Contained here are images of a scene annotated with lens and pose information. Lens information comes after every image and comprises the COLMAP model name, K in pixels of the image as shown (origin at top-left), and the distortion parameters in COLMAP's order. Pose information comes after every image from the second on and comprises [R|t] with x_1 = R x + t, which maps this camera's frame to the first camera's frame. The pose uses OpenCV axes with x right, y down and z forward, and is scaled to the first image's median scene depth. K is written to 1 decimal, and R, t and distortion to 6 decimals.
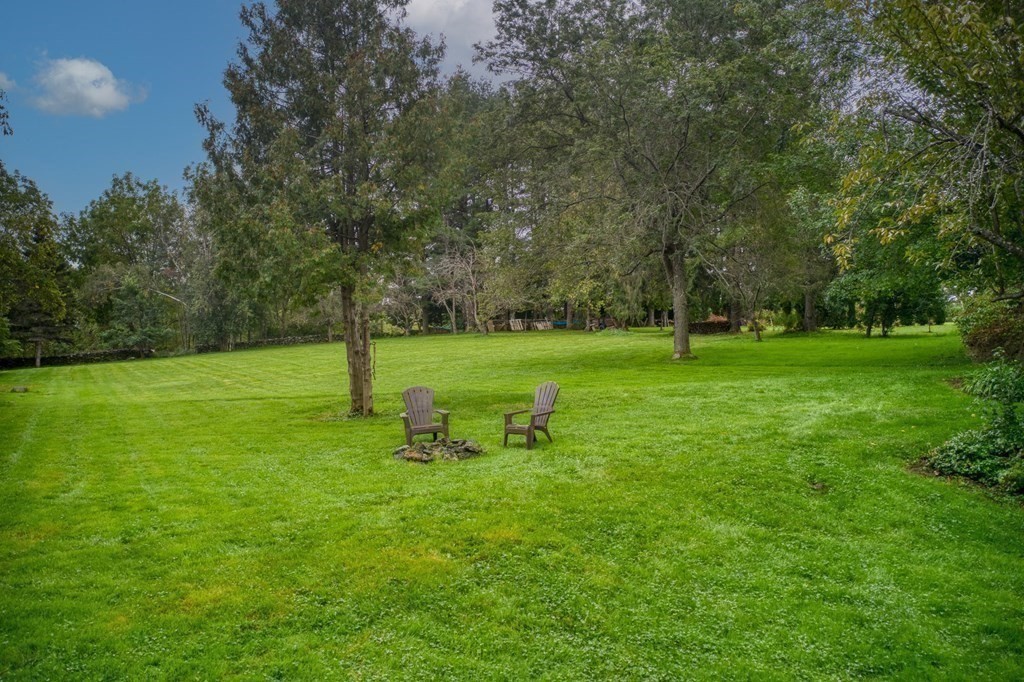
lens RADIAL K [[807.8, 0, 547.3], [0, 807.8, 341.1], [0, 0, 1]] dist [-0.113151, -0.001111]
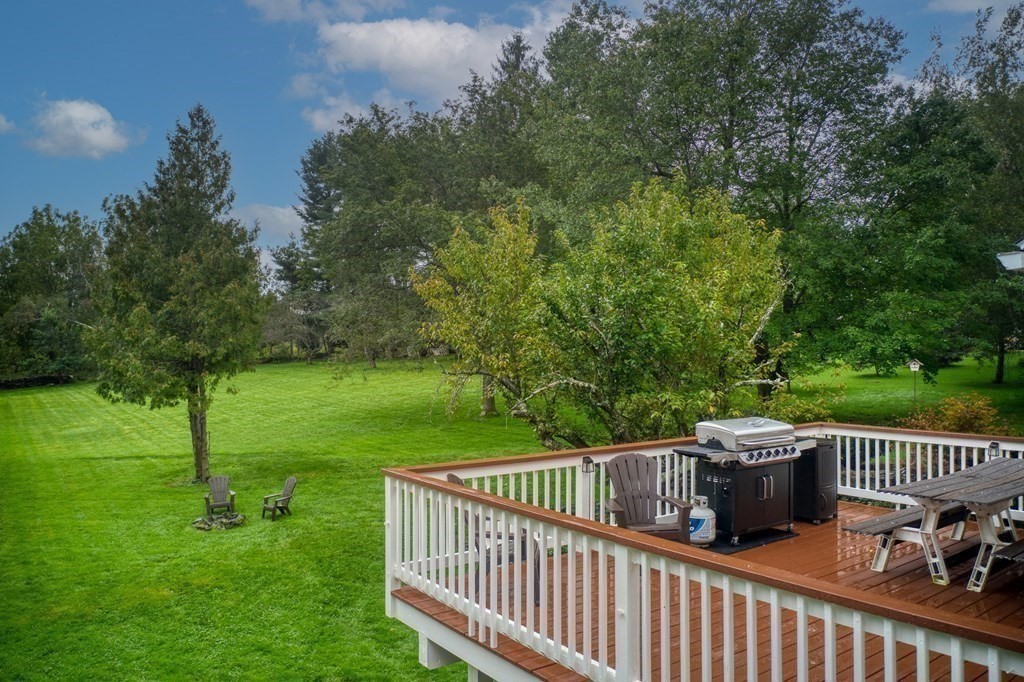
lens RADIAL K [[817.7, 0, 512.0], [0, 817.7, 341.0], [0, 0, 1]] dist [-0.082727, -0.003083]
pose [[0.999494, 0.002825, 0.031684, 0.160302], [-0.002837, 0.999996, 0.000326, -0.092701], [-0.031683, -0.000416, 0.999498, -0.268608]]
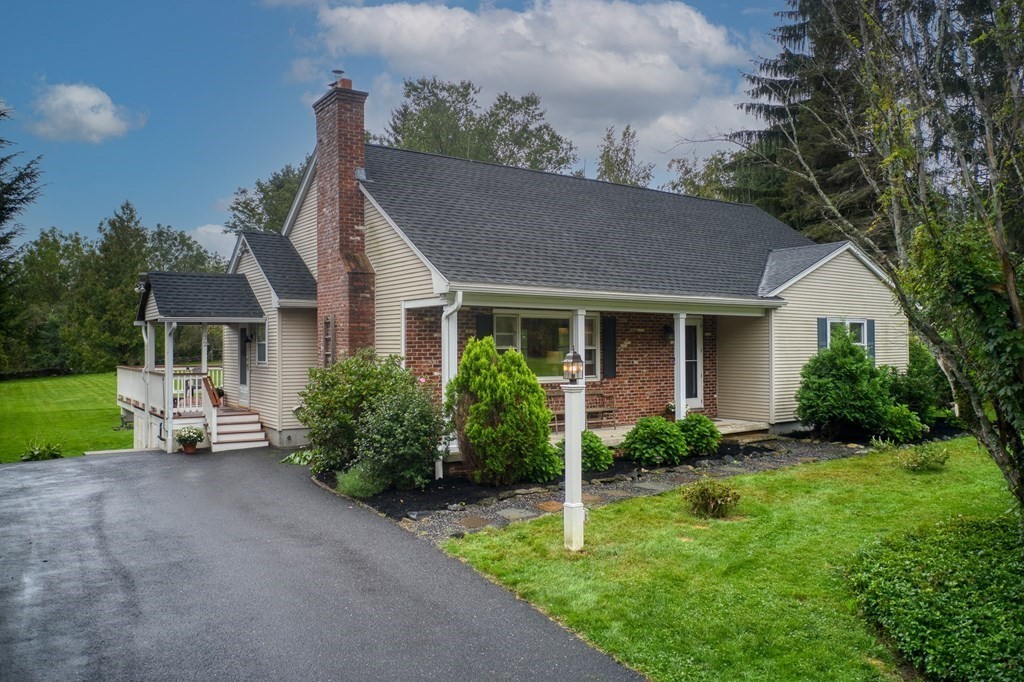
lens RADIAL K [[816.3, 0, 512.0], [0, 816.3, 341.0], [0, 0, 1]] dist [-0.072630, -0.000334]
pose [[0.999826, 0.002289, 0.018525, 0.522207], [-0.002249, 0.999995, -0.002199, -0.081813], [-0.018530, 0.002157, 0.999826, -0.873367]]
